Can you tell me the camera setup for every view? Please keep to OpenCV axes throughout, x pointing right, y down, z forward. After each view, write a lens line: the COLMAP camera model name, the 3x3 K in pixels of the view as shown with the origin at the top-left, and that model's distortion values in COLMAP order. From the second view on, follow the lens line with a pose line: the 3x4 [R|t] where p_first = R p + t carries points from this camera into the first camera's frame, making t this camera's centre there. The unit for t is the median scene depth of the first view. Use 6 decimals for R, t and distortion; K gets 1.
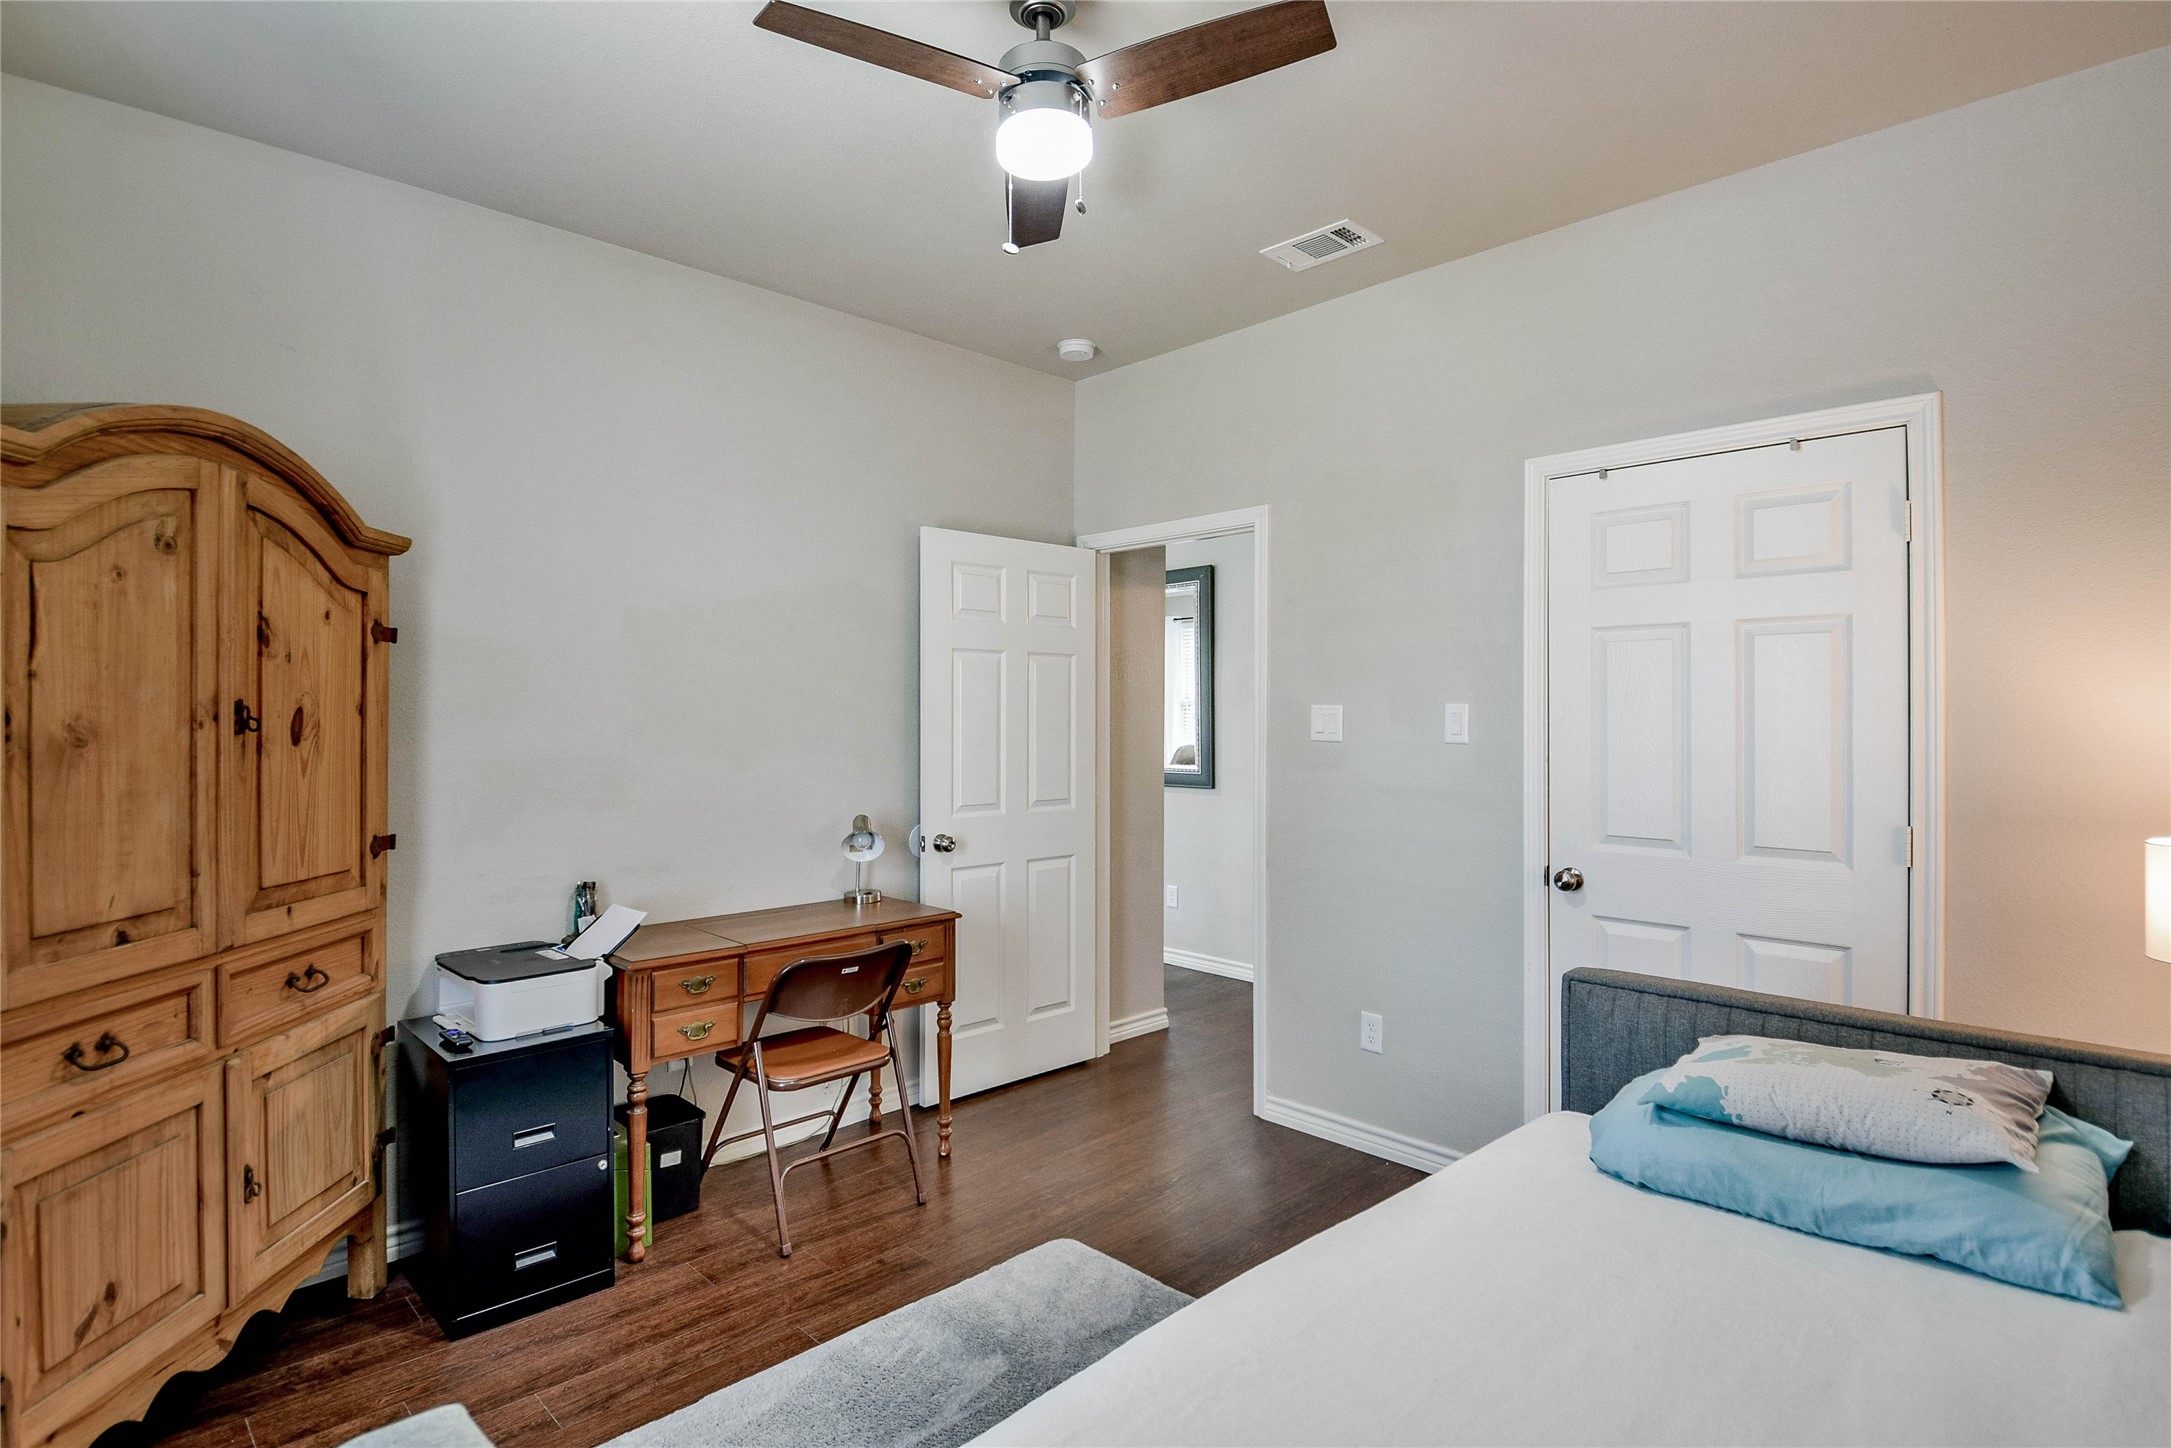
lens RADIAL K [[1067.5, 0, 1086.1], [0, 1067.5, 718.0], [0, 0, 1]] dist [0.018213, -0.029181]
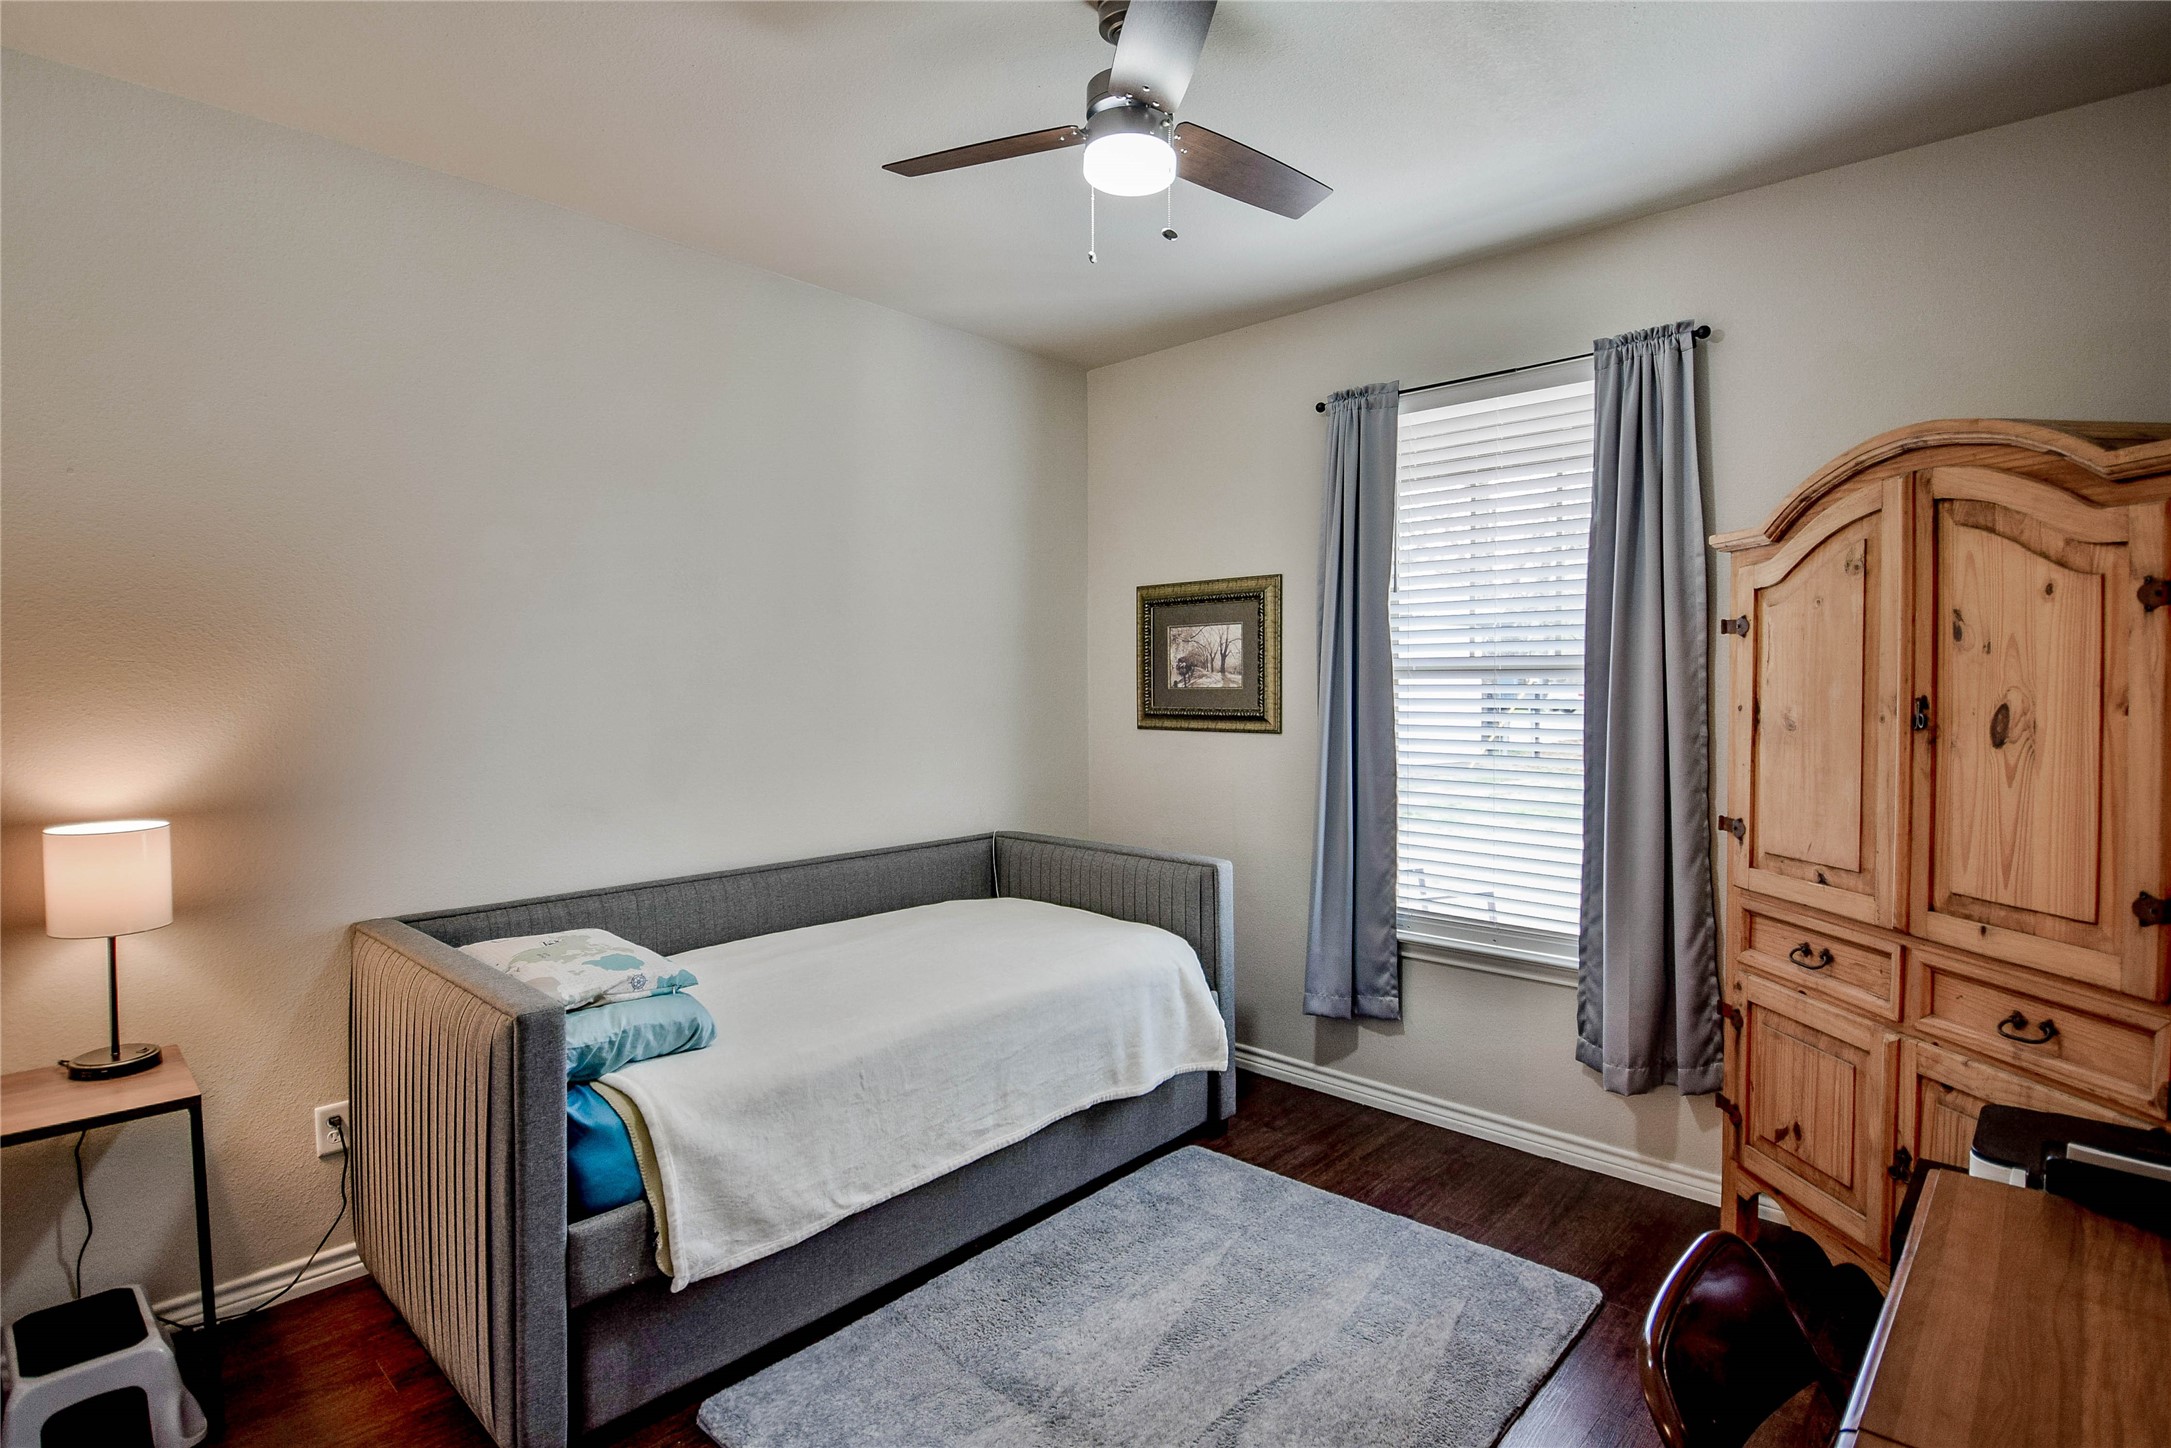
lens RADIAL K [[1067.5, 0, 1085.1], [0, 1067.5, 711.7], [0, 0, 1]] dist [0.018213, -0.029181]
pose [[-0.999055, 0.002224, -0.043405, 0.046946], [0.001197, 0.999719, 0.023667, -0.026055], [0.043446, 0.023592, -0.998777, 1.894081]]
